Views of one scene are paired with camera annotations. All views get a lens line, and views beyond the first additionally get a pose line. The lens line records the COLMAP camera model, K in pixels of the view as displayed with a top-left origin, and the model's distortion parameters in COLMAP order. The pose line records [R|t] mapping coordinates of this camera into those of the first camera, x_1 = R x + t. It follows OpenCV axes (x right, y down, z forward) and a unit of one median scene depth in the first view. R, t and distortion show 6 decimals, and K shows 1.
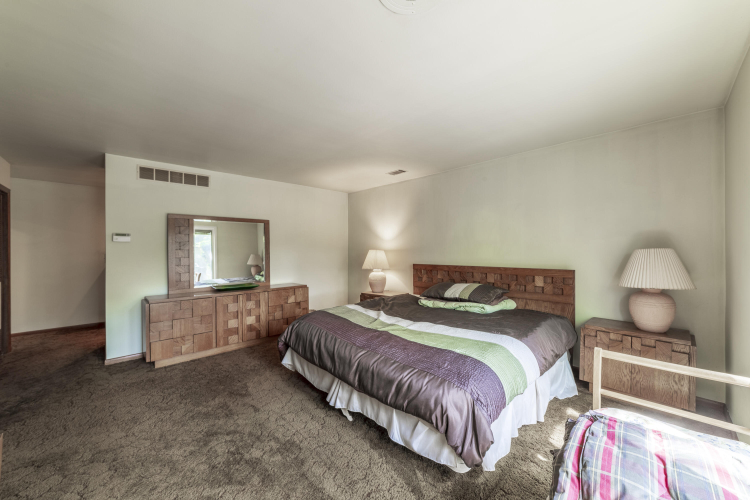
lens RADIAL K [[286.3, 0, 371.1], [0, 286.3, 244.9], [0, 0, 1]] dist [-0.011557, 0.000398]
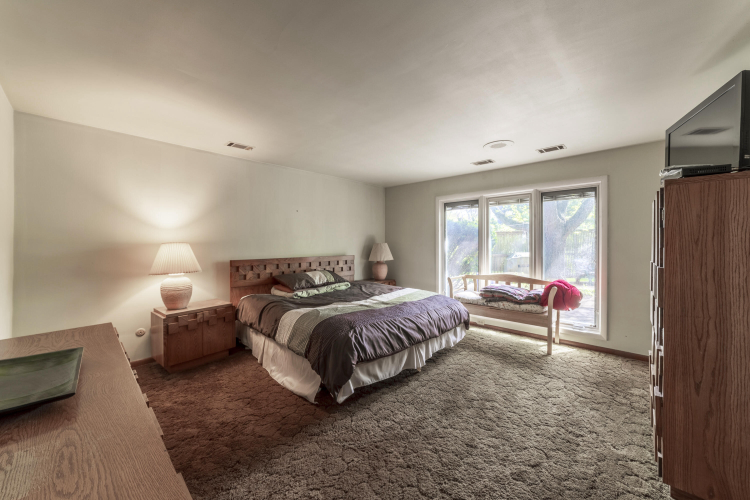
lens RADIAL K [[286.3, 0, 371.1], [0, 286.3, 244.9], [0, 0, 1]] dist [-0.011557, 0.000398]
pose [[-0.040264, -0.007440, 0.999161, -0.724046], [-0.016785, 0.999836, 0.006769, 0.009018], [-0.999048, -0.016498, -0.040383, 0.667398]]
